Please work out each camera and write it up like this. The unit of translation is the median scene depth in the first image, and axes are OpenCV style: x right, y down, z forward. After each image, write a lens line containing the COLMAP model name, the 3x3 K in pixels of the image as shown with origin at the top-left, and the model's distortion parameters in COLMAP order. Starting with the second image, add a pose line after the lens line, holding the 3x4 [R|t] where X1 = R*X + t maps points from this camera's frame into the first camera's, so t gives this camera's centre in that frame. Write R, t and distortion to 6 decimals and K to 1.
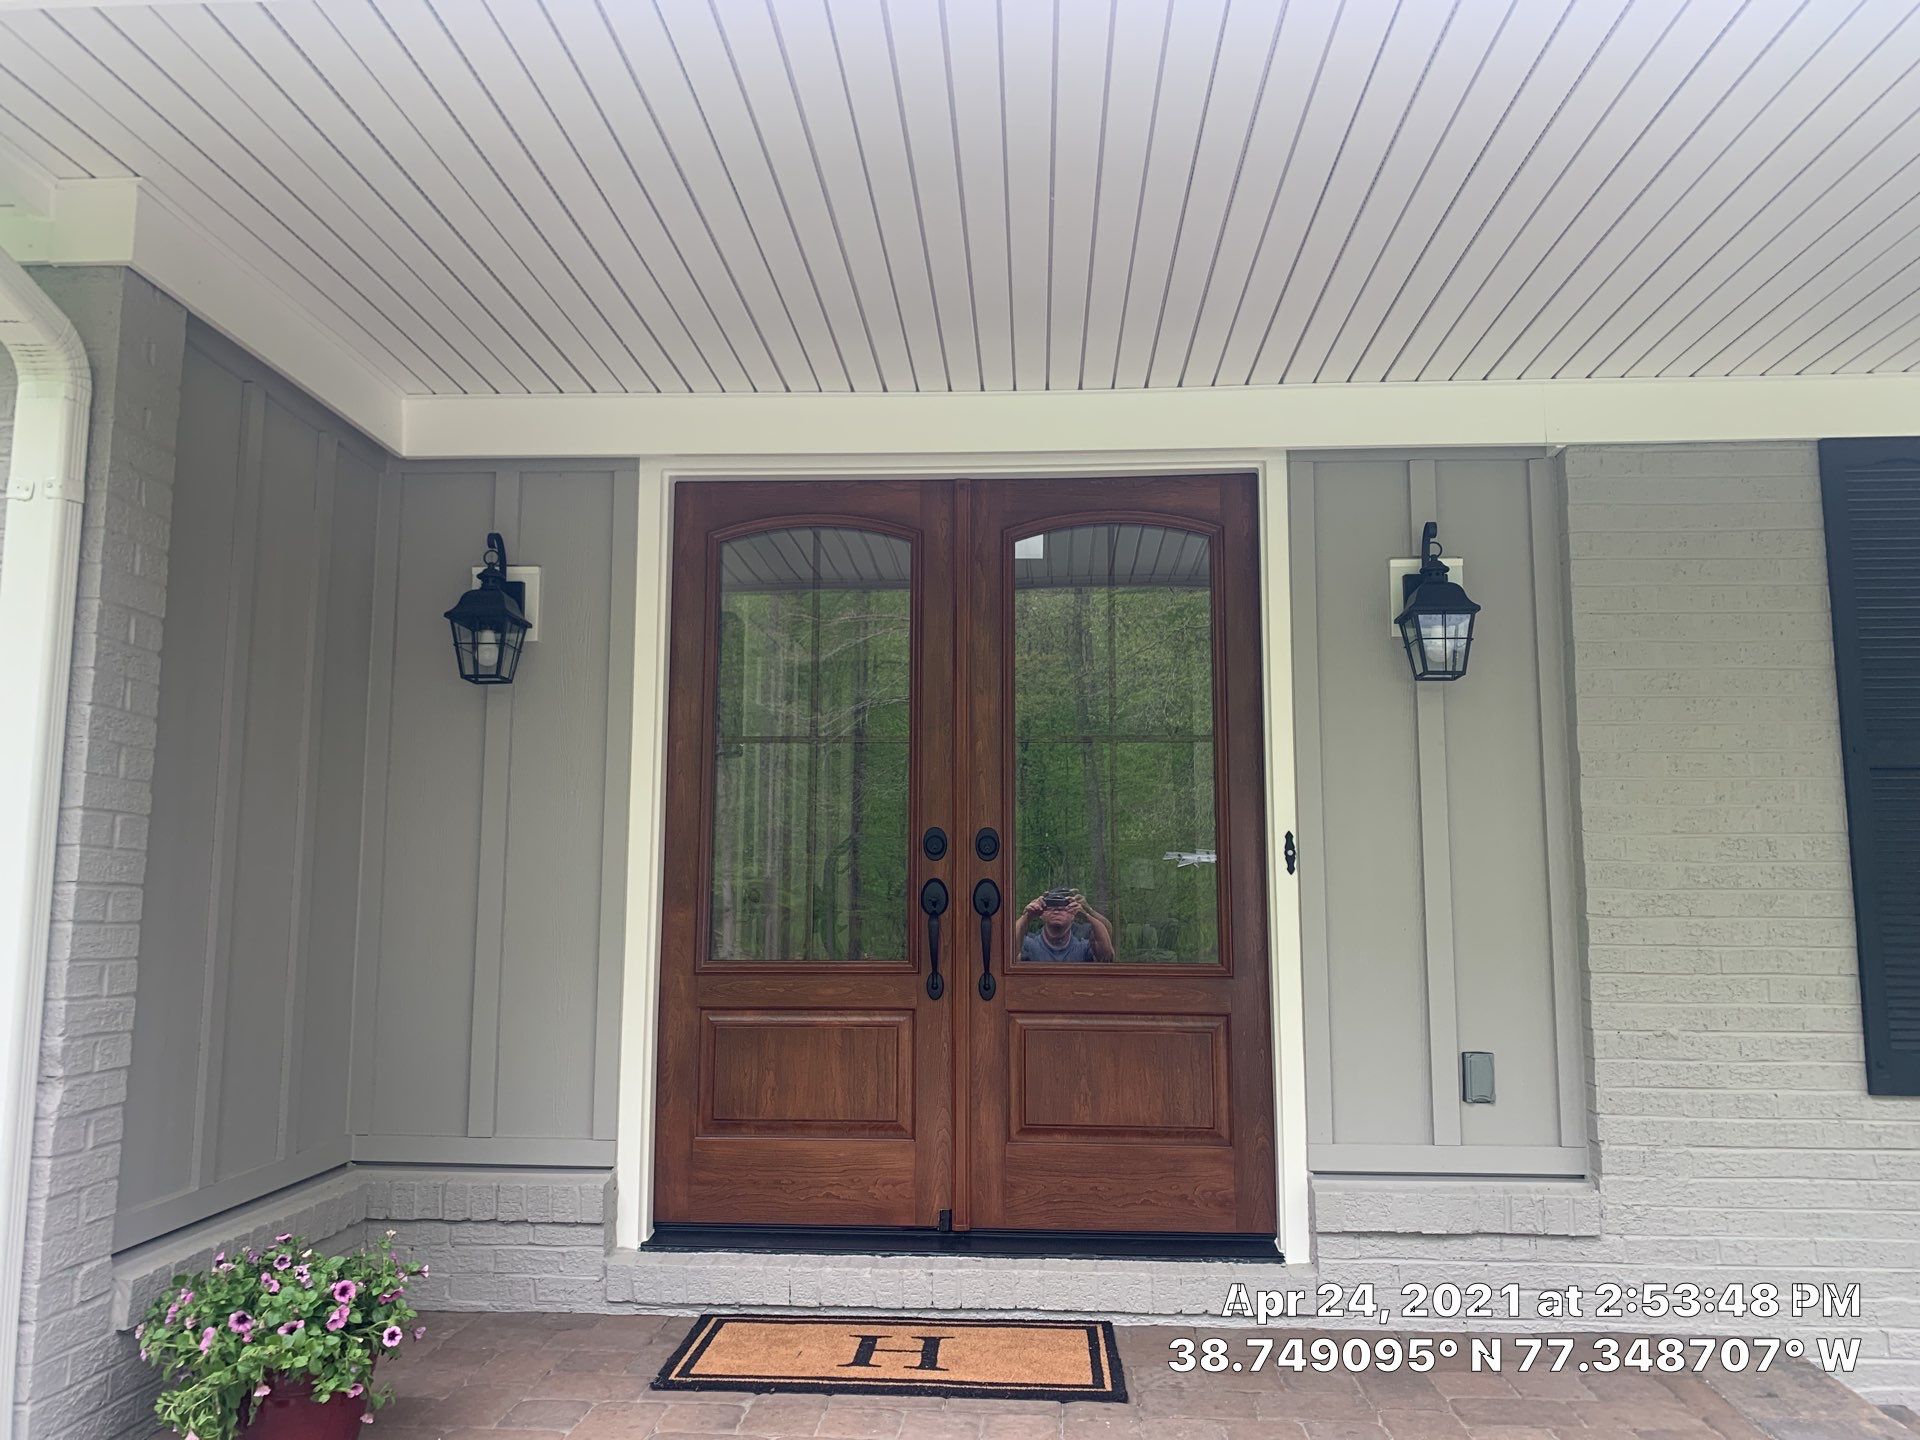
lens RADIAL K [[1515.4, 0, 961.3], [0, 1515.4, 692.0], [0, 0, 1]] dist [0.087581, -0.123413]
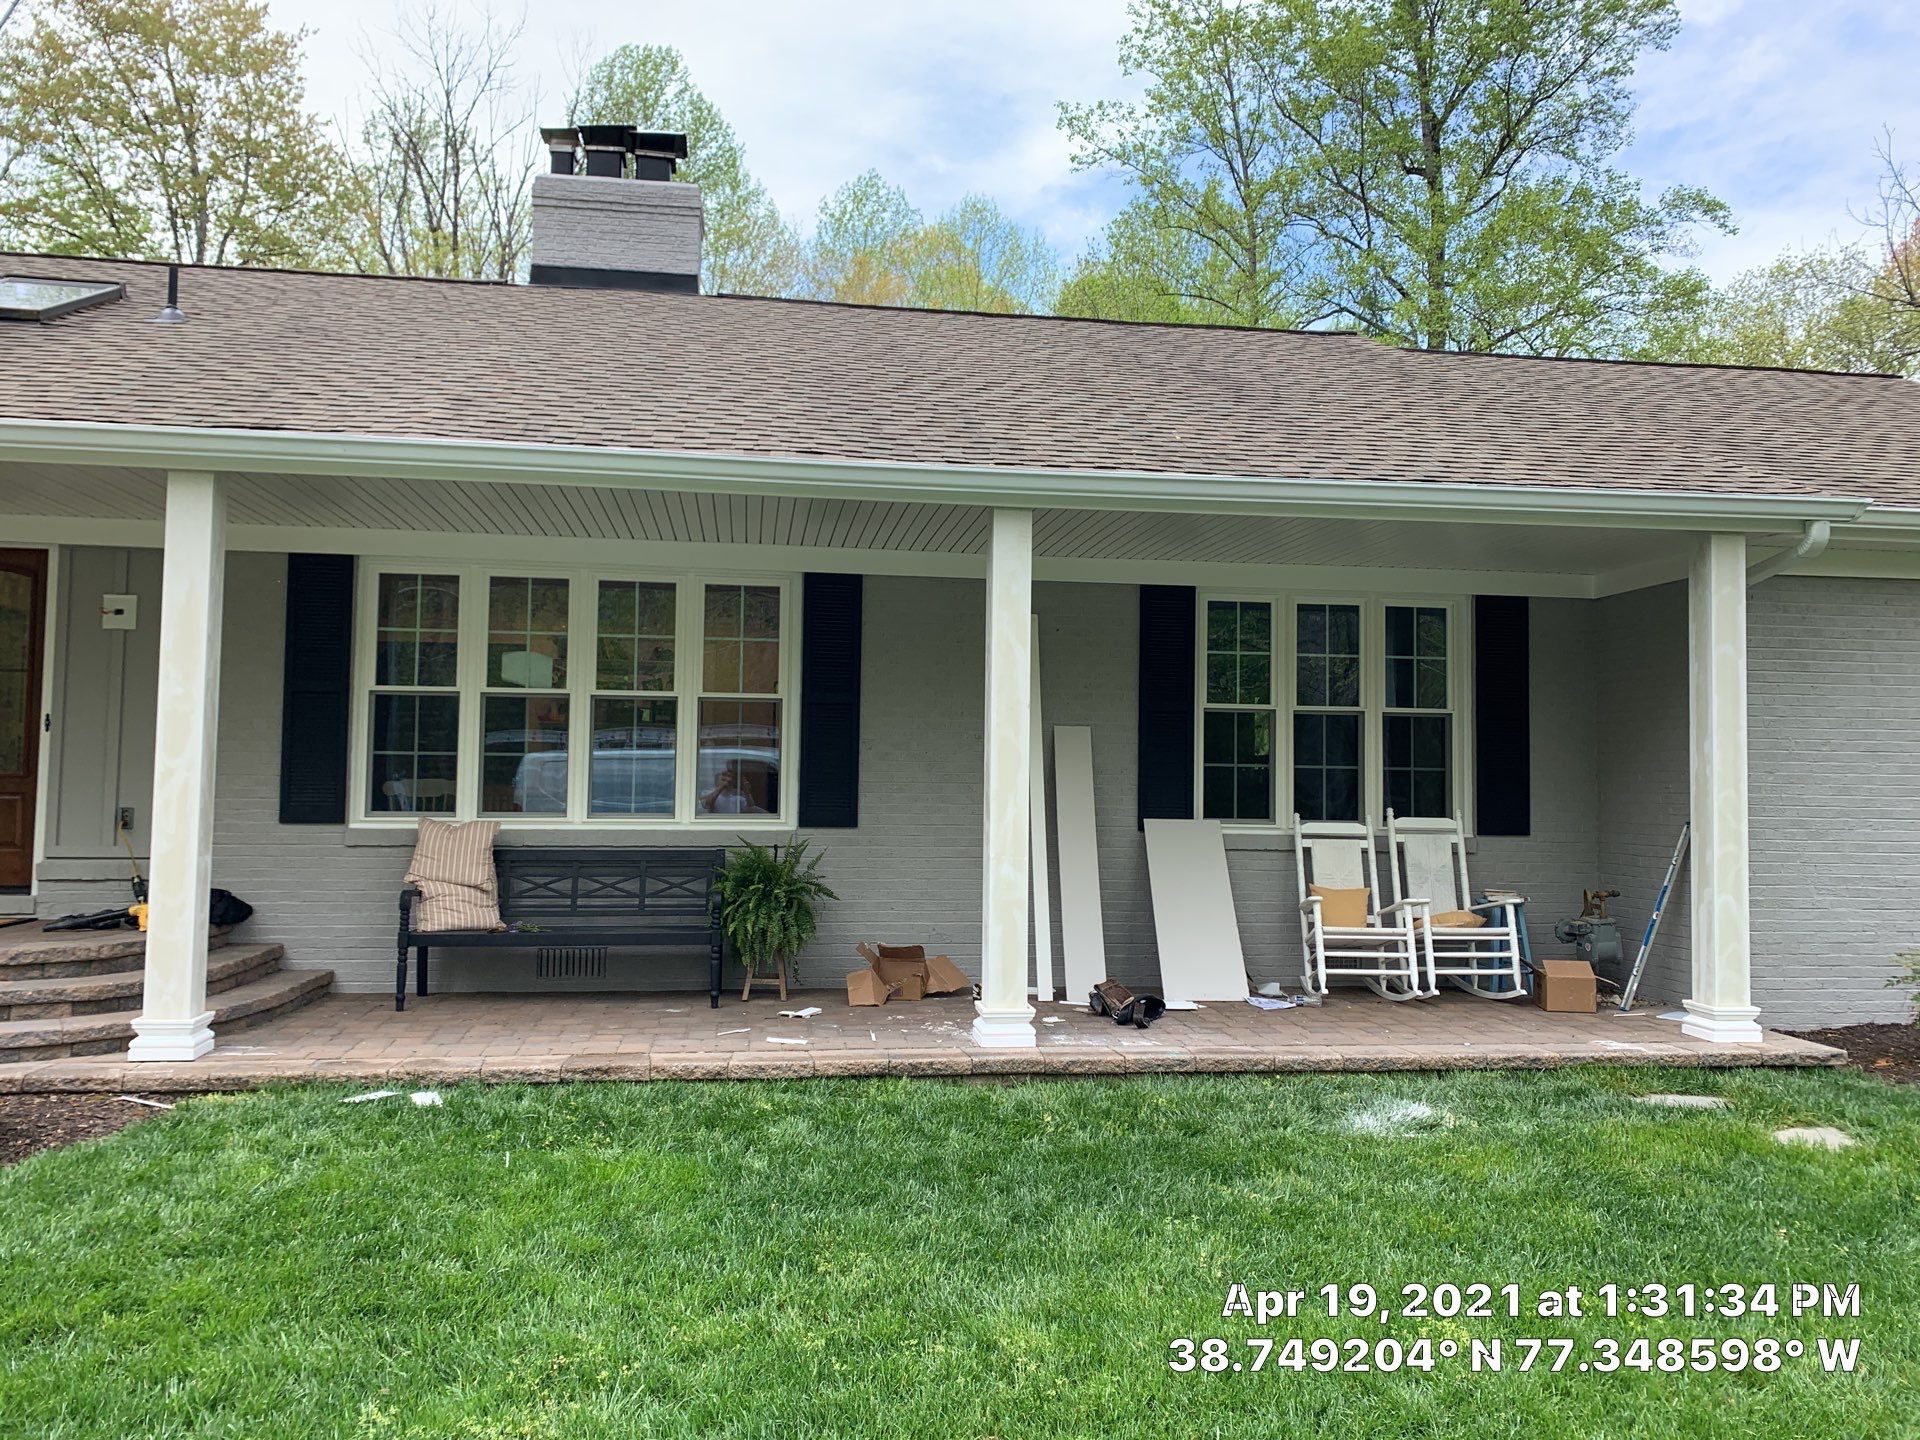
lens RADIAL K [[1475.5, 0, 950.9], [0, 1475.5, 700.0], [0, 0, 1]] dist [0.026806, -0.020974]
pose [[0.980819, 0.020794, 0.193810, 1.112654], [-0.037084, 0.996040, 0.080807, -0.159069], [-0.191362, -0.086444, 0.977706, -1.437923]]
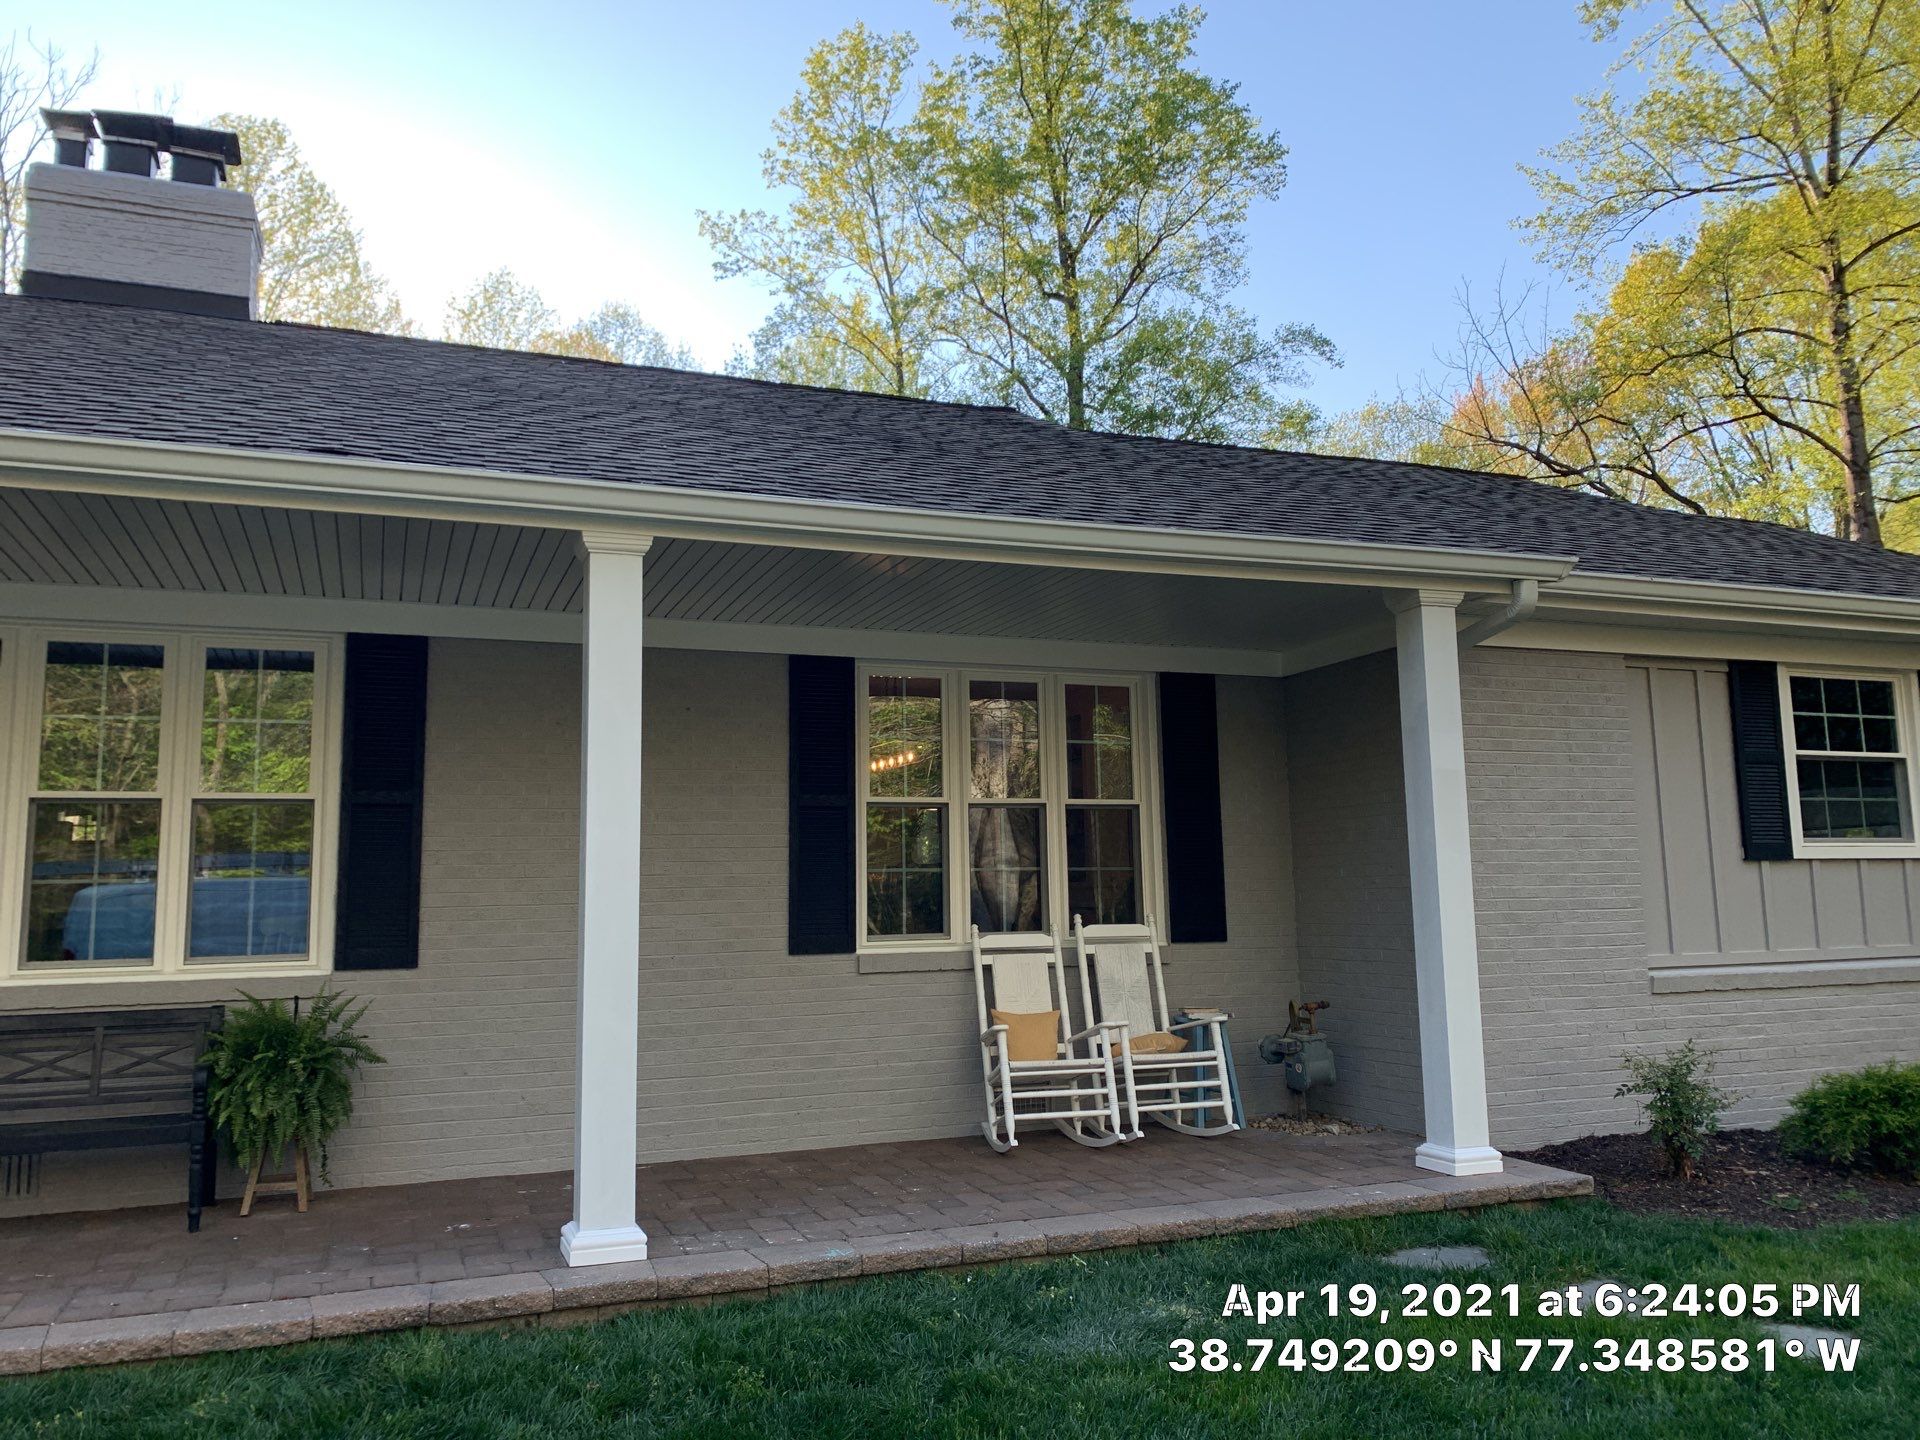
lens RADIAL K [[1467.4, 0, 956.6], [0, 1467.4, 709.5], [0, 0, 1]] dist [0.060246, -0.083731]
pose [[0.908503, 0.033874, 0.416503, 1.261287], [-0.035356, 0.999366, -0.004157, -0.089542], [-0.416380, -0.010949, 0.909125, -1.031927]]
